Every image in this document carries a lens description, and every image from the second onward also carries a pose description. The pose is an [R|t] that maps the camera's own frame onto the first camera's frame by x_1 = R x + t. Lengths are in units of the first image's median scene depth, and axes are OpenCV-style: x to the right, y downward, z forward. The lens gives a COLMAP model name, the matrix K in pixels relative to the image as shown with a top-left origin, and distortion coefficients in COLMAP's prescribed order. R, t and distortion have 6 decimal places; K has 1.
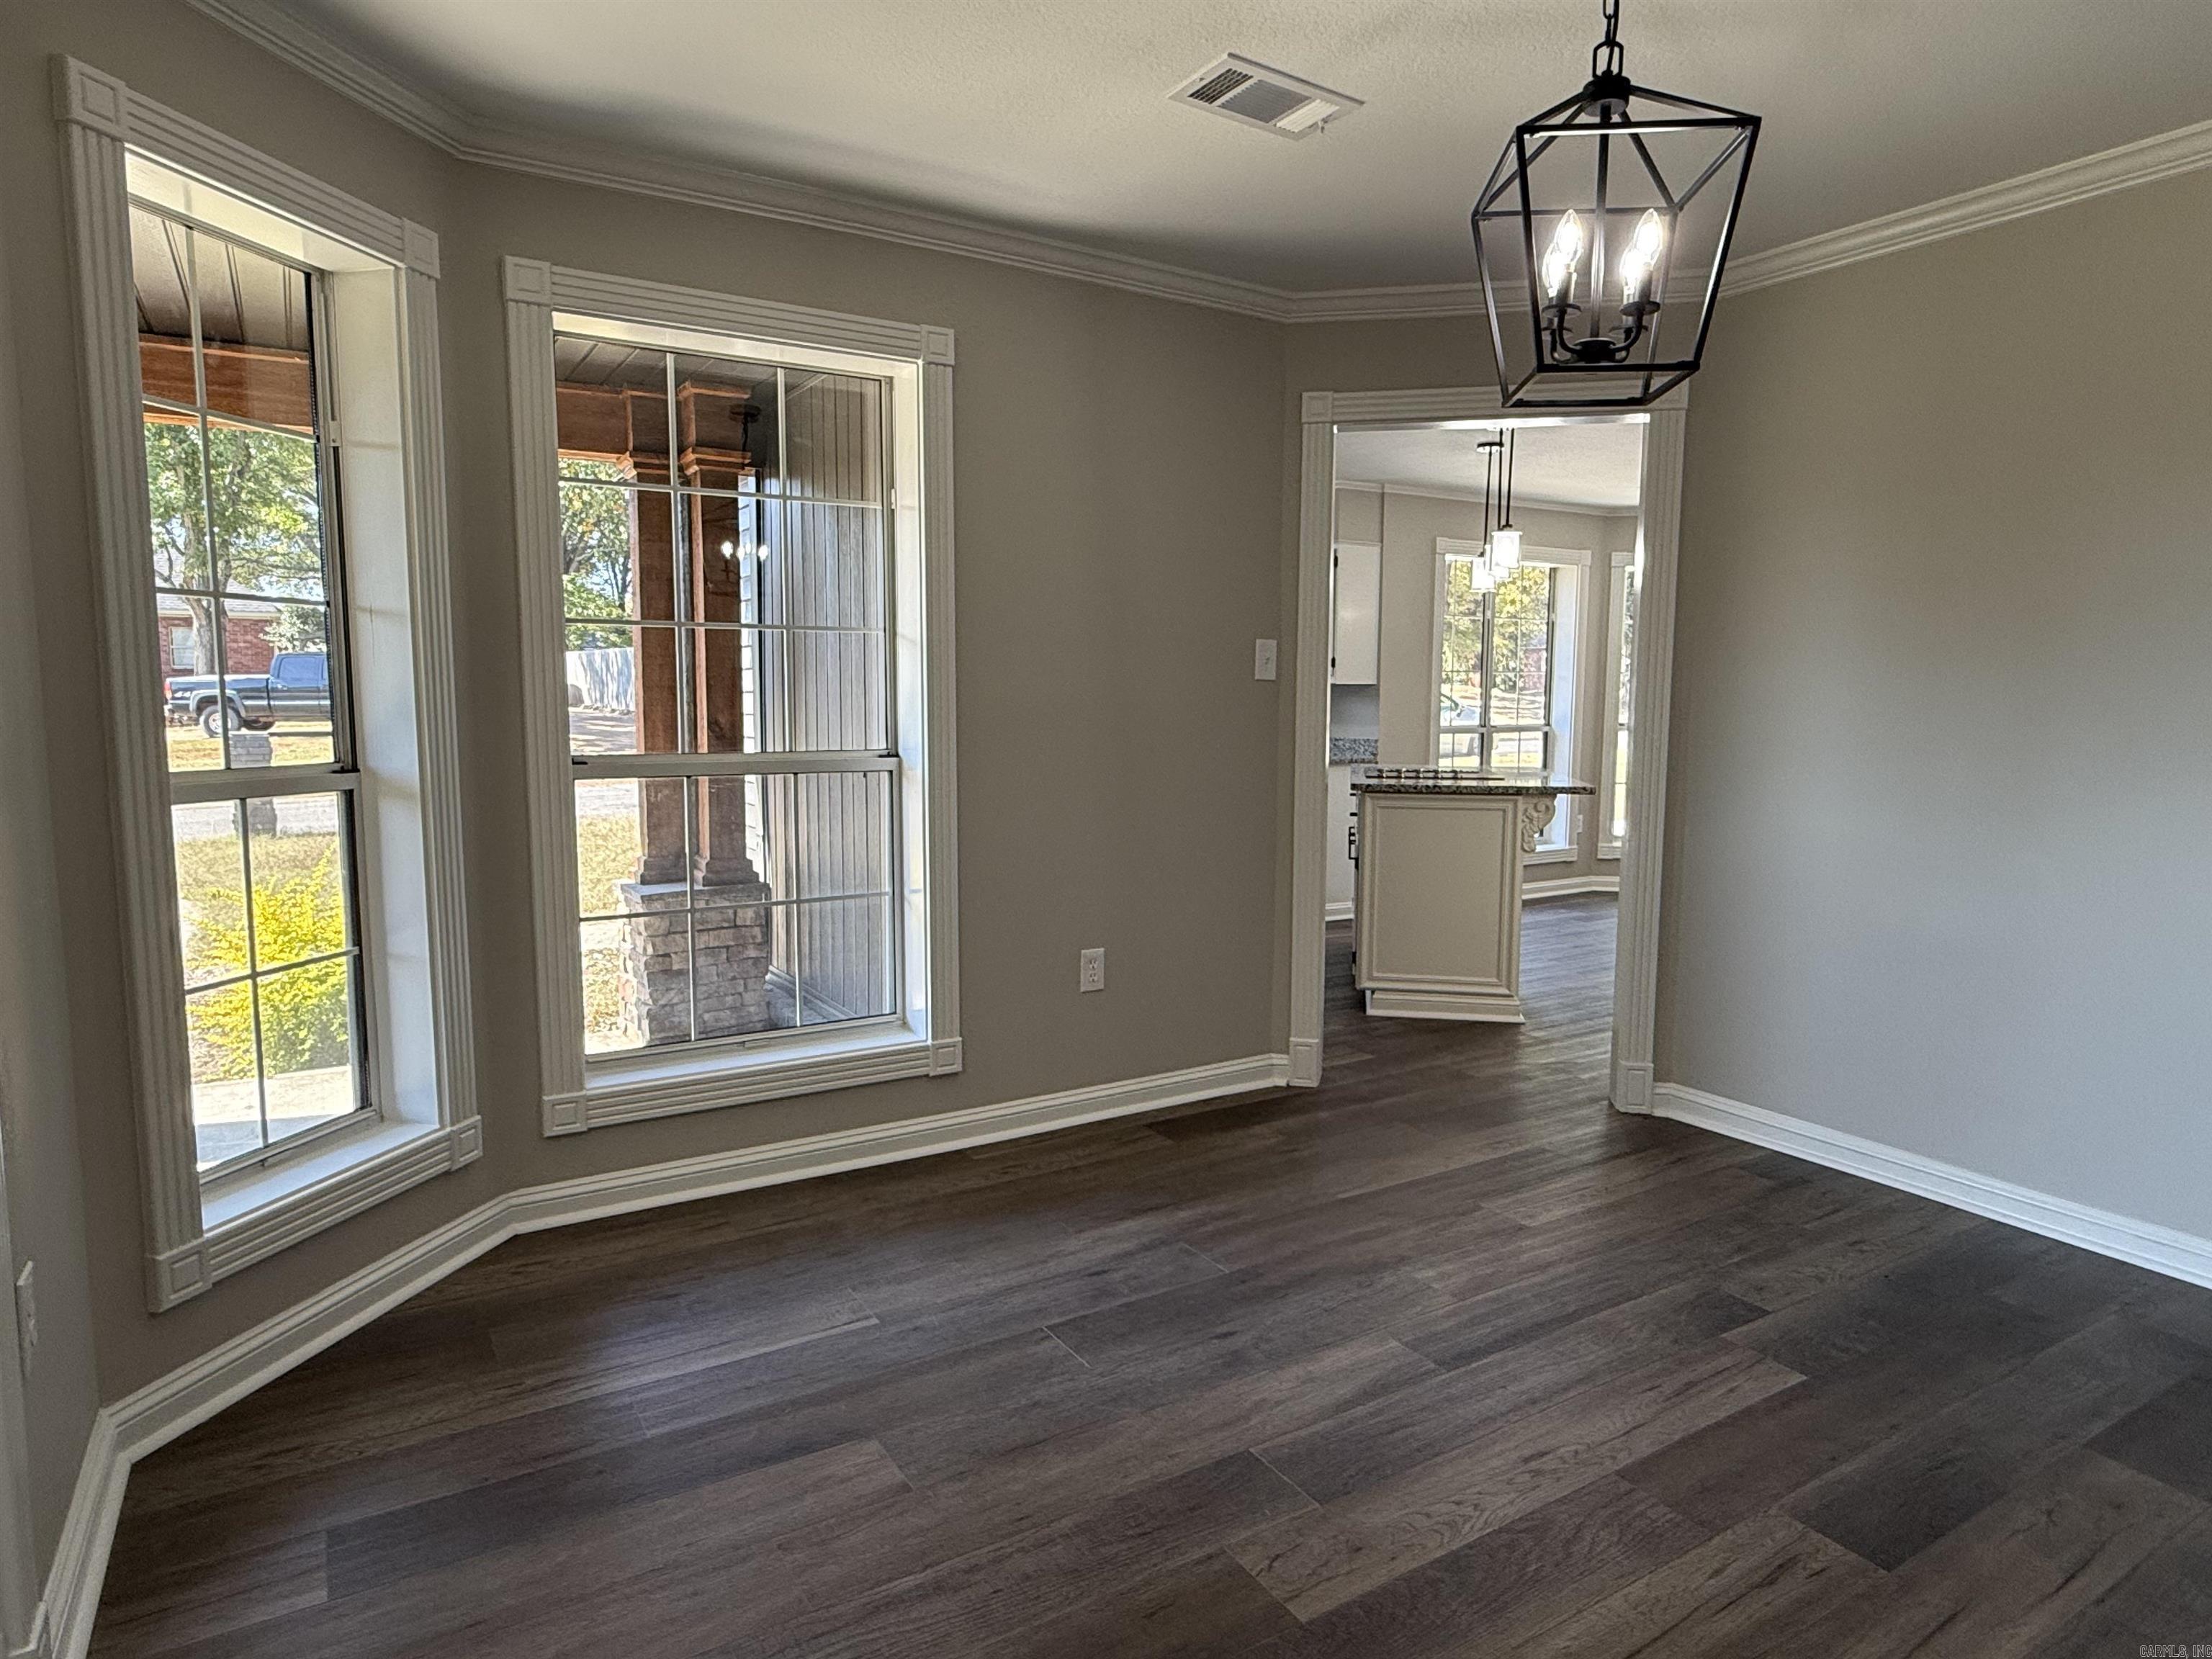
lens RADIAL K [[1288.0, 0, 1104.0], [0, 1288.0, 836.2], [0, 0, 1]] dist [-0.003096, 0.003011]
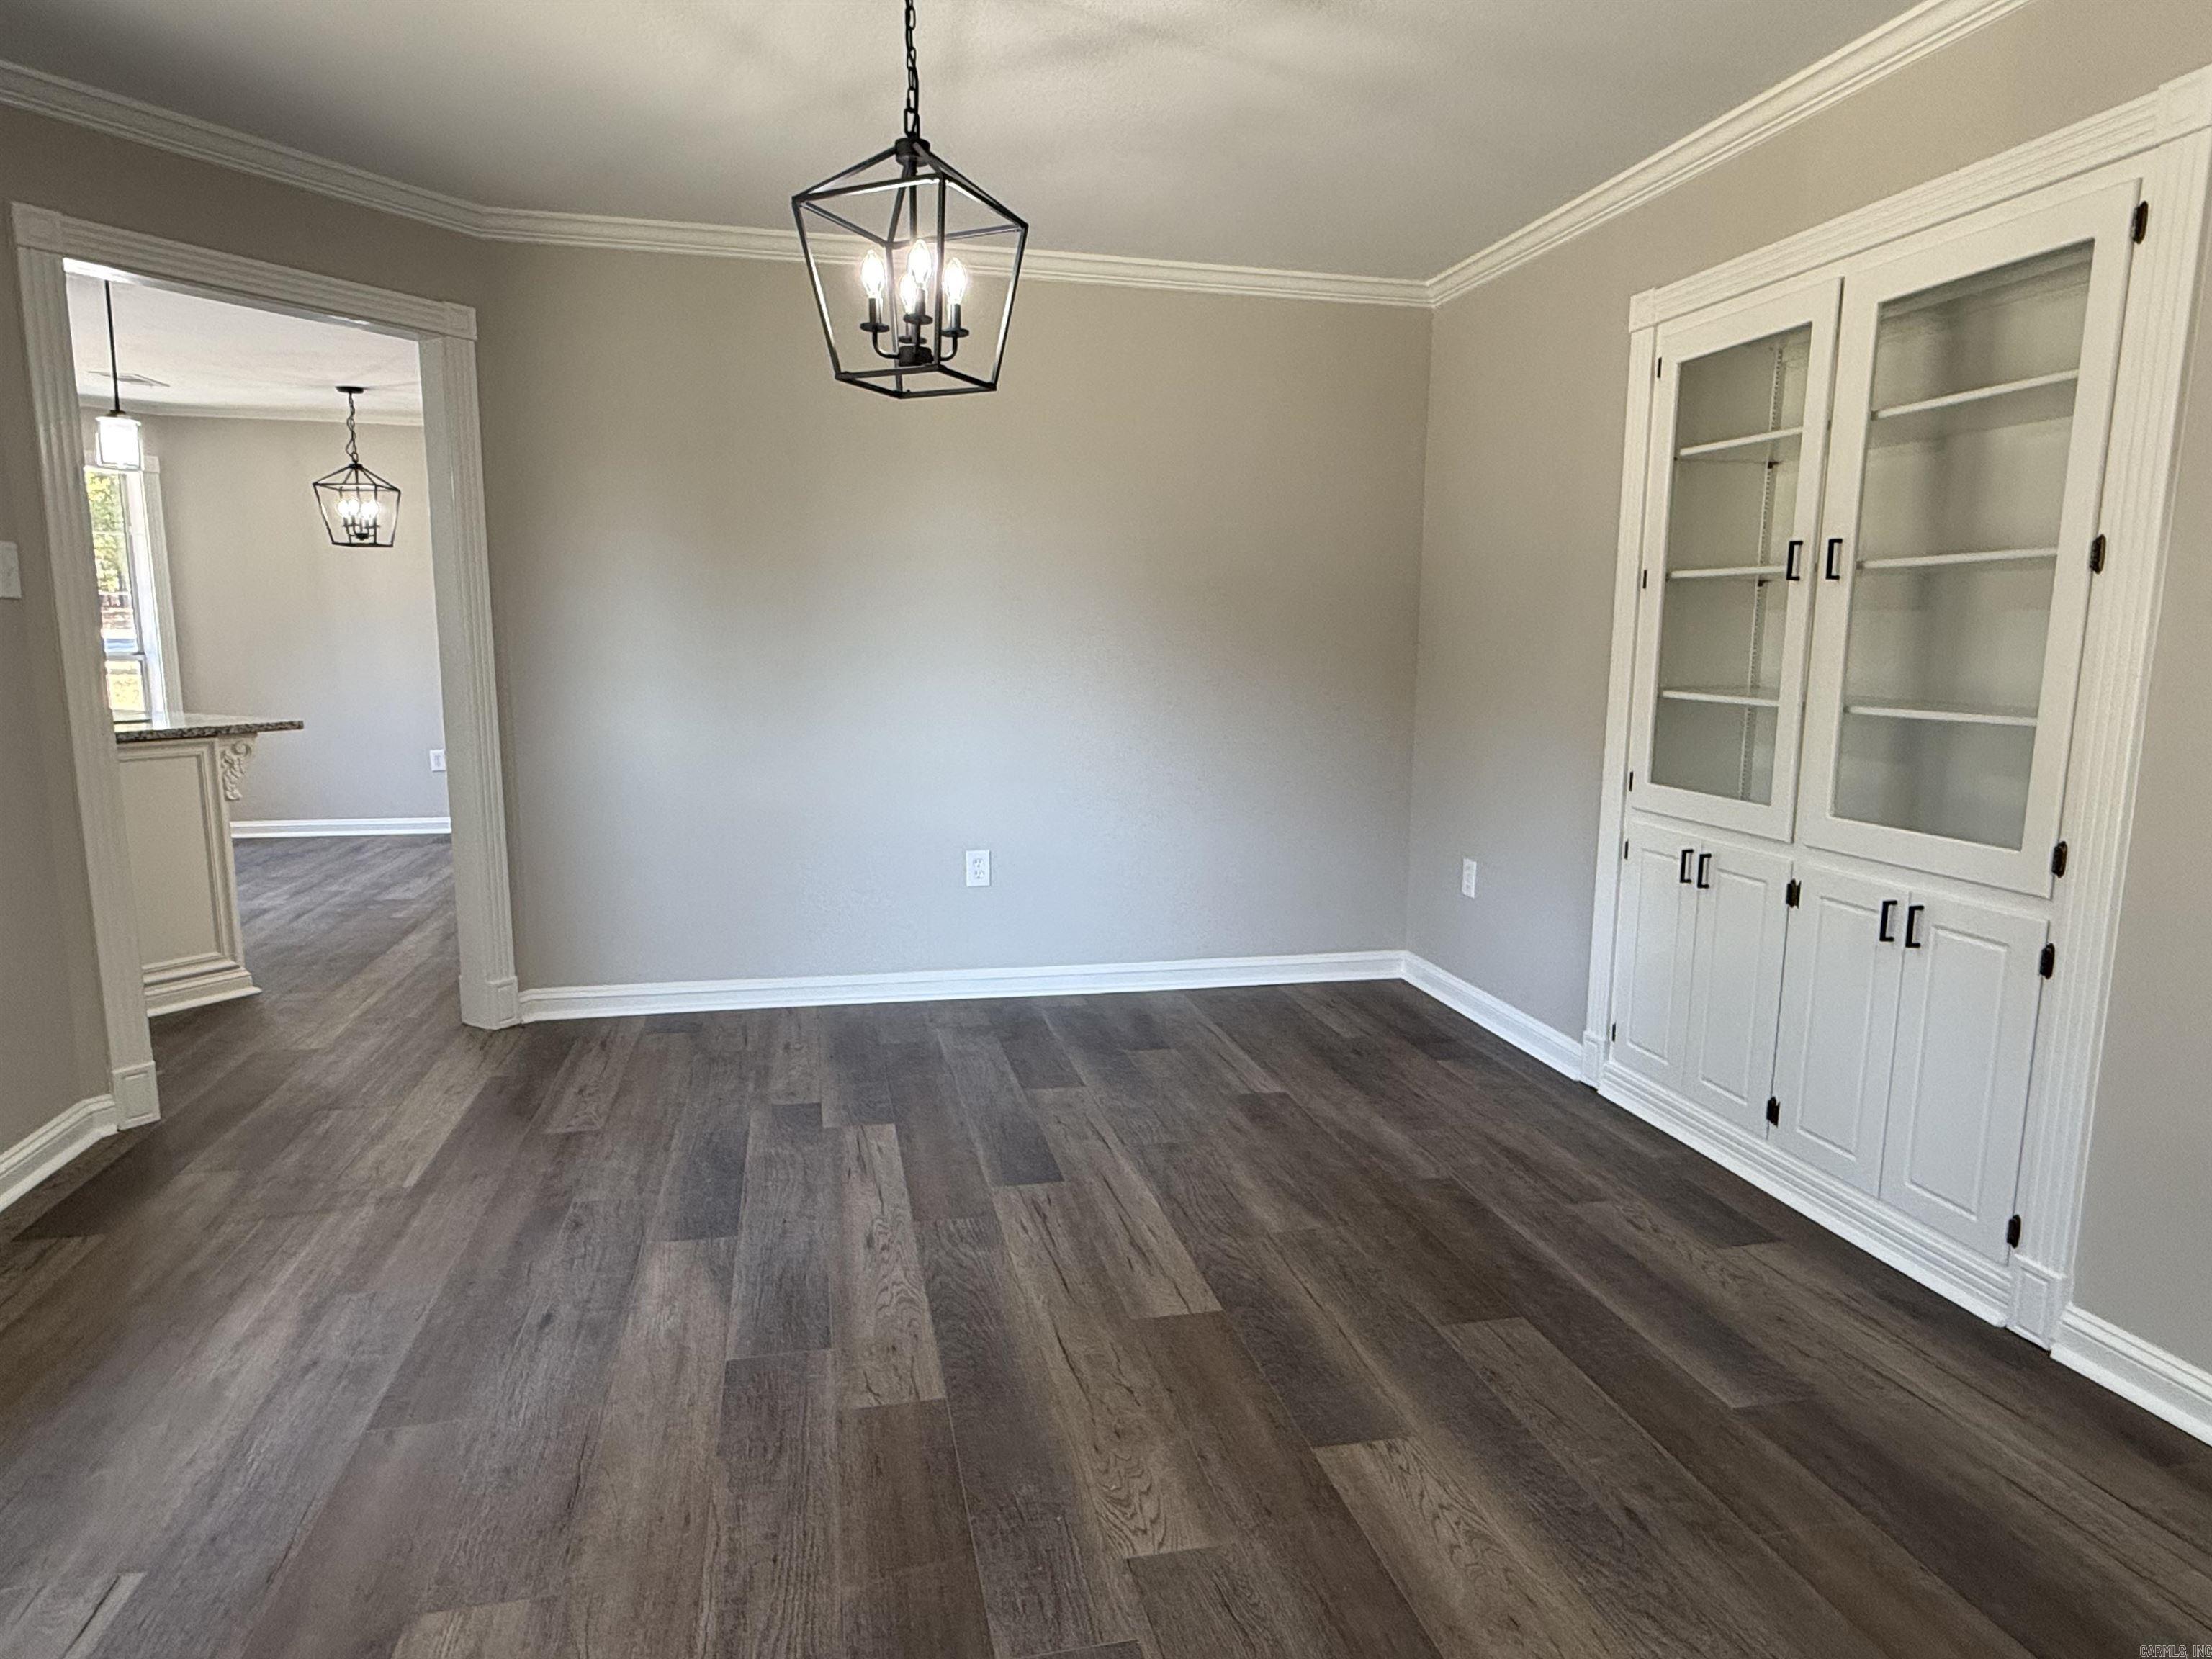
lens RADIAL K [[1288.0, 0, 1101.9], [0, 1288.0, 832.7], [0, 0, 1]] dist [-0.003096, 0.003011]
pose [[0.318668, -0.147560, 0.936310, -0.685539], [0.096505, 0.987726, 0.122818, -0.037320], [-0.942941, 0.051220, 0.328997, 0.354174]]
